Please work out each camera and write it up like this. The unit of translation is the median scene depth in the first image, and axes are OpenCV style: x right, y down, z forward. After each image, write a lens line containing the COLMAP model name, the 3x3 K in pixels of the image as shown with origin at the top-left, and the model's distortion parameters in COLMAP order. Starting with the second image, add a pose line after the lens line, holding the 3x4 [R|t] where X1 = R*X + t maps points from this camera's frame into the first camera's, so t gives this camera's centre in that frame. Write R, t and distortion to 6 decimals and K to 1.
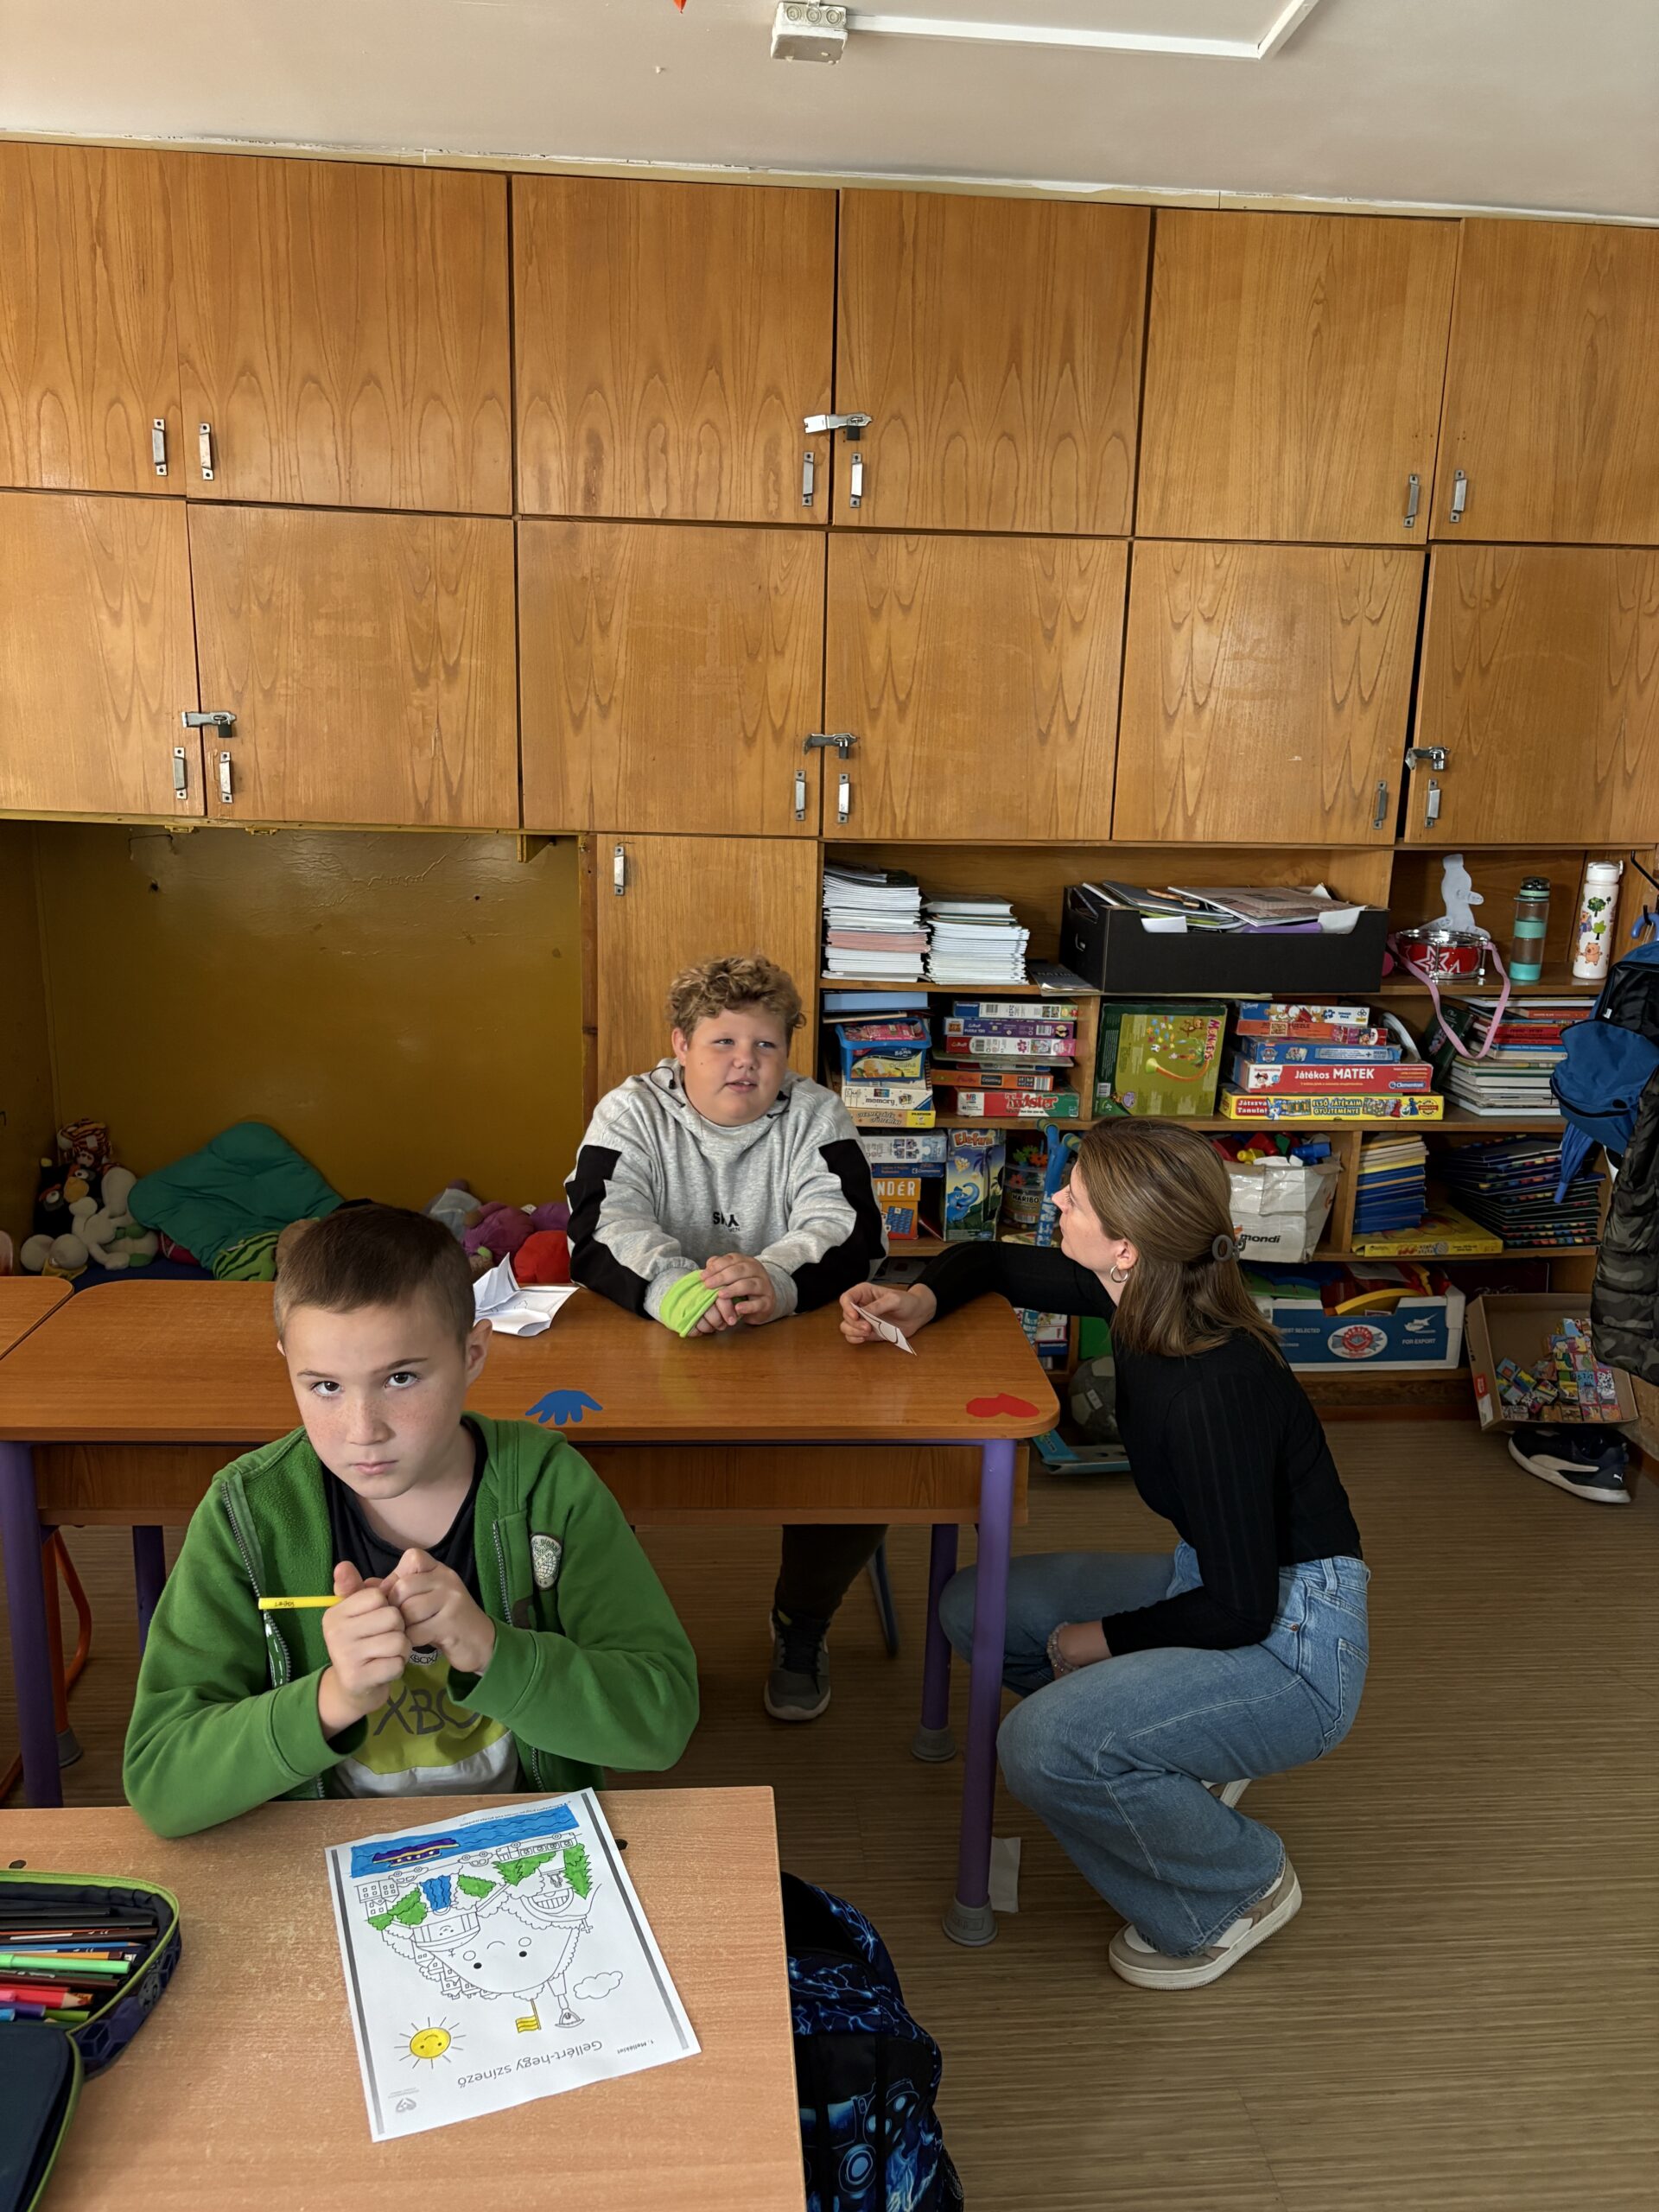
lens RADIAL K [[1684.6, 0, 806.2], [0, 1684.6, 1113.8], [0, 0, 1]] dist [0.048813, -0.046065]
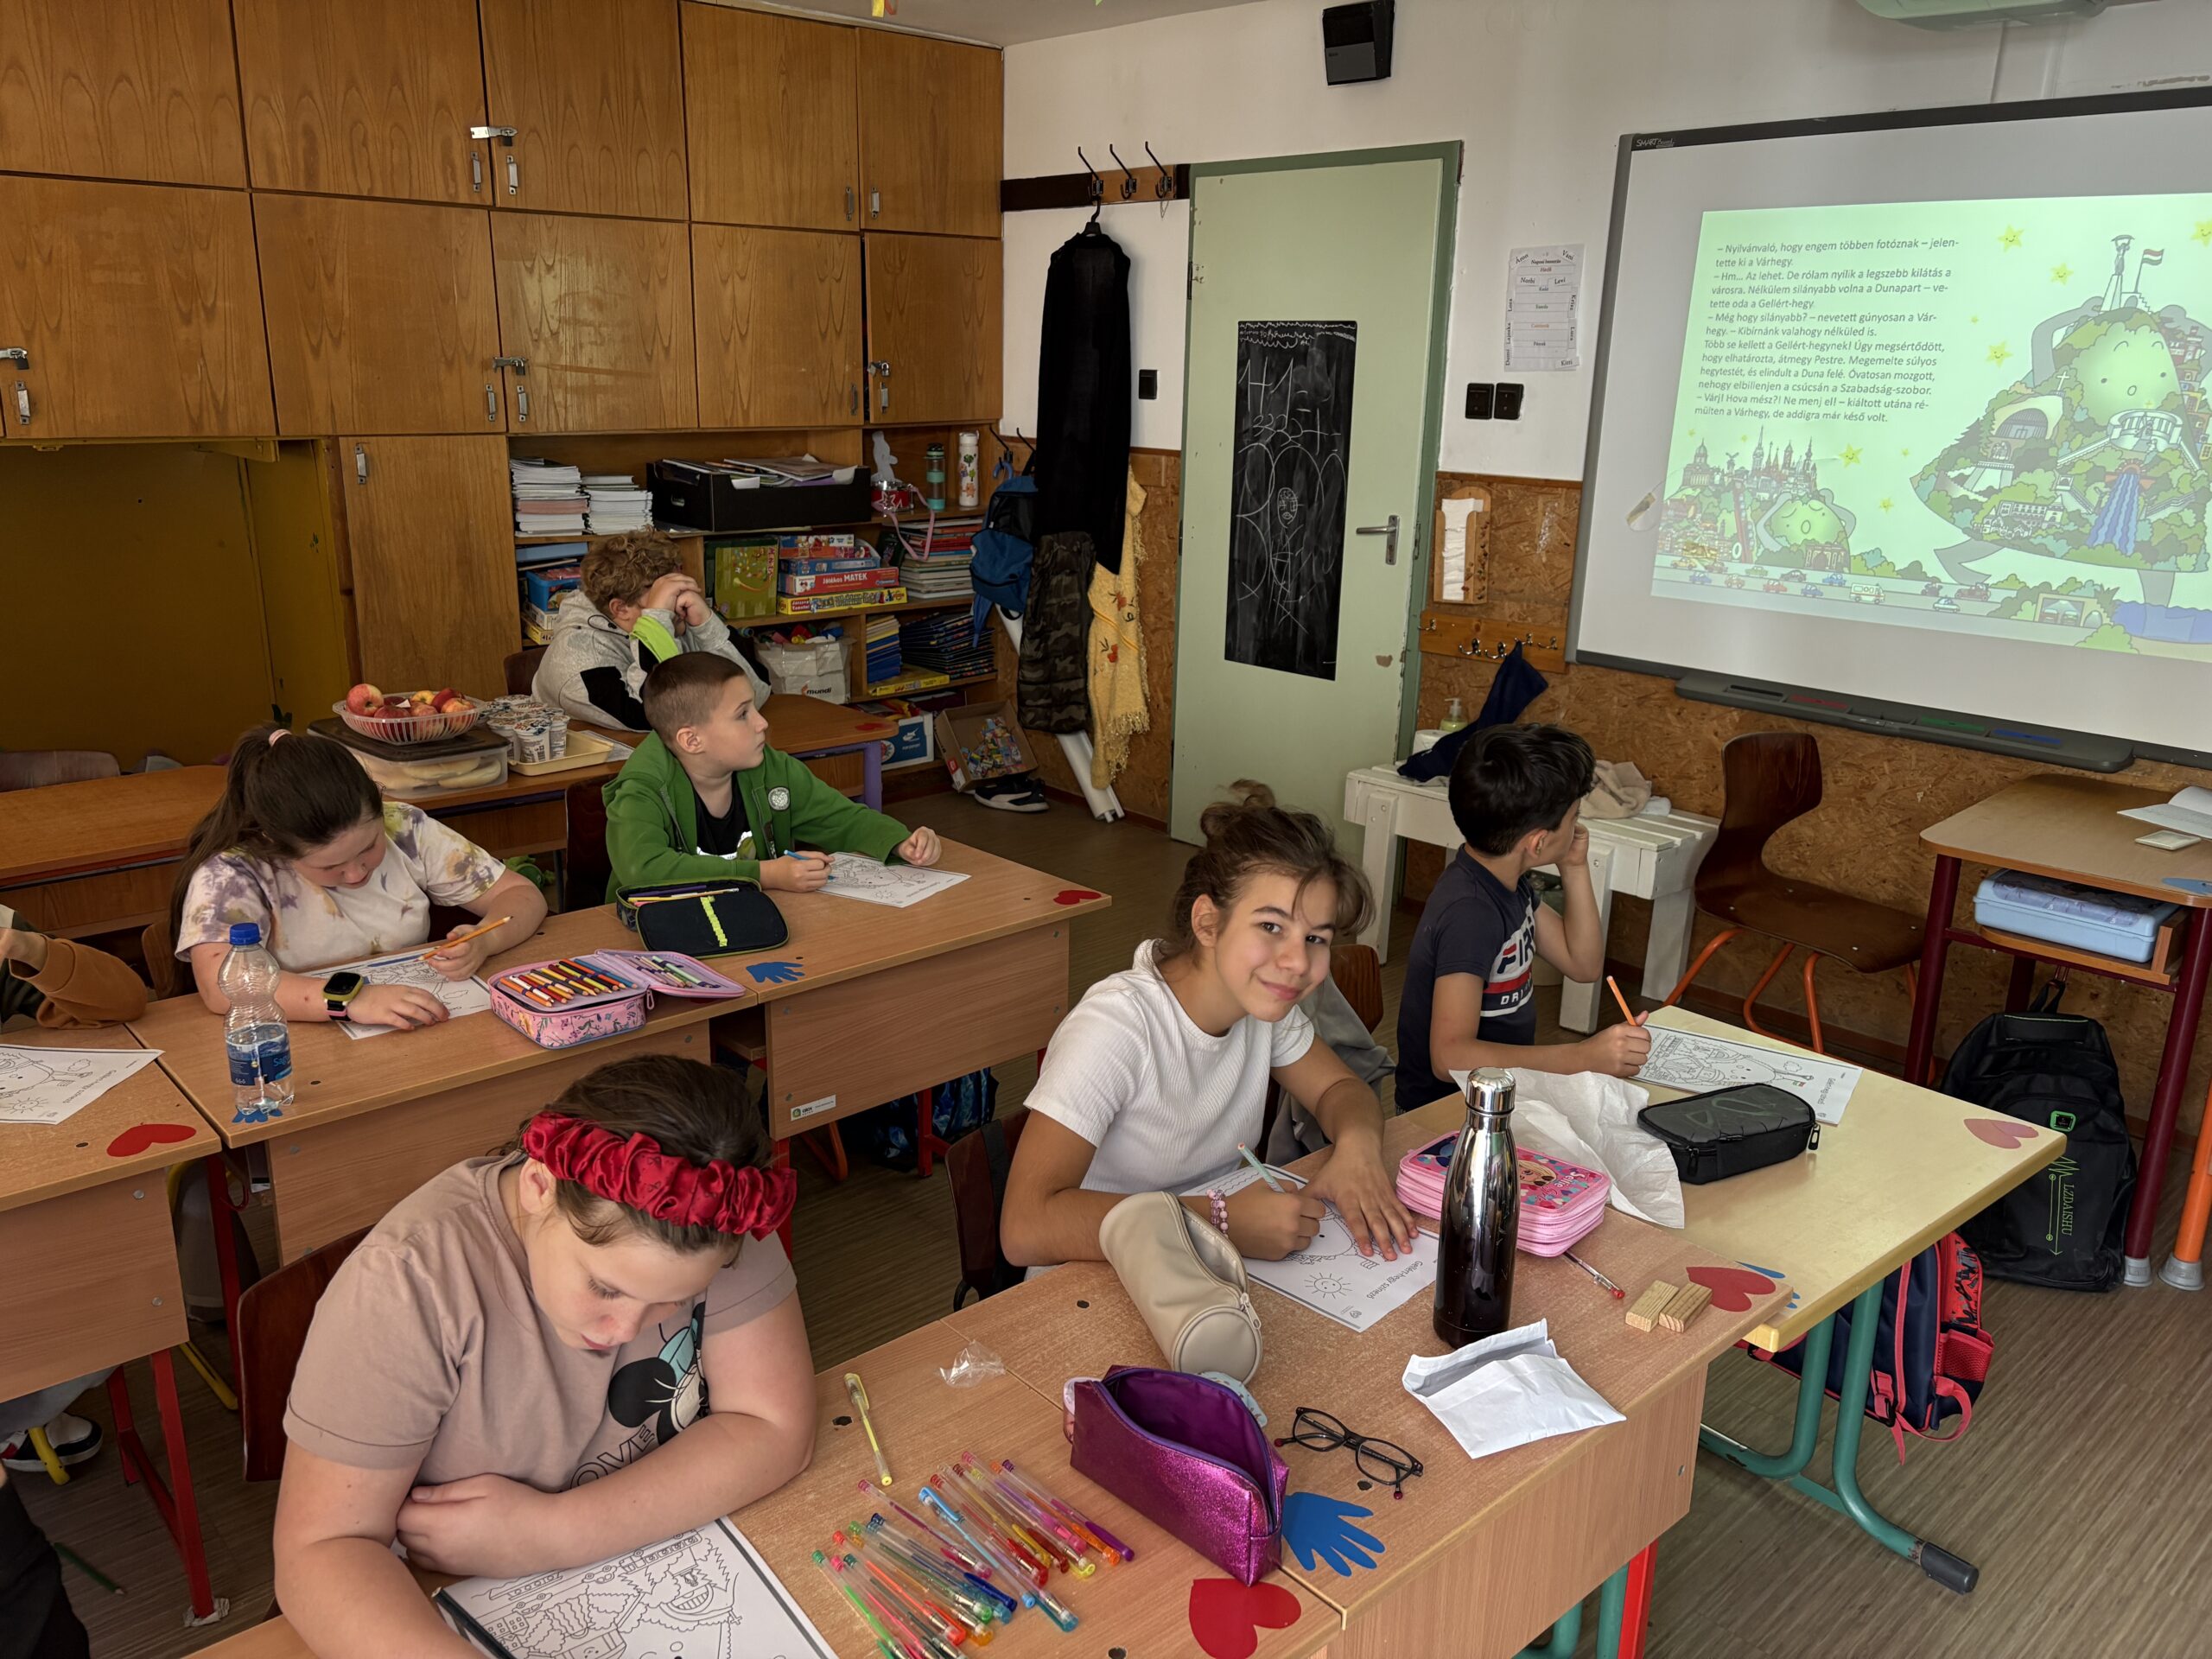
lens RADIAL K [[1684.6, 0, 1119.7], [0, 1684.6, 835.6], [0, 0, 1]] dist [0.048813, -0.046065]
pose [[0.790471, -0.182069, 0.584813, -0.466035], [0.140344, 0.983235, 0.116411, 0.068111], [-0.596204, -0.009945, 0.802771, -0.414792]]
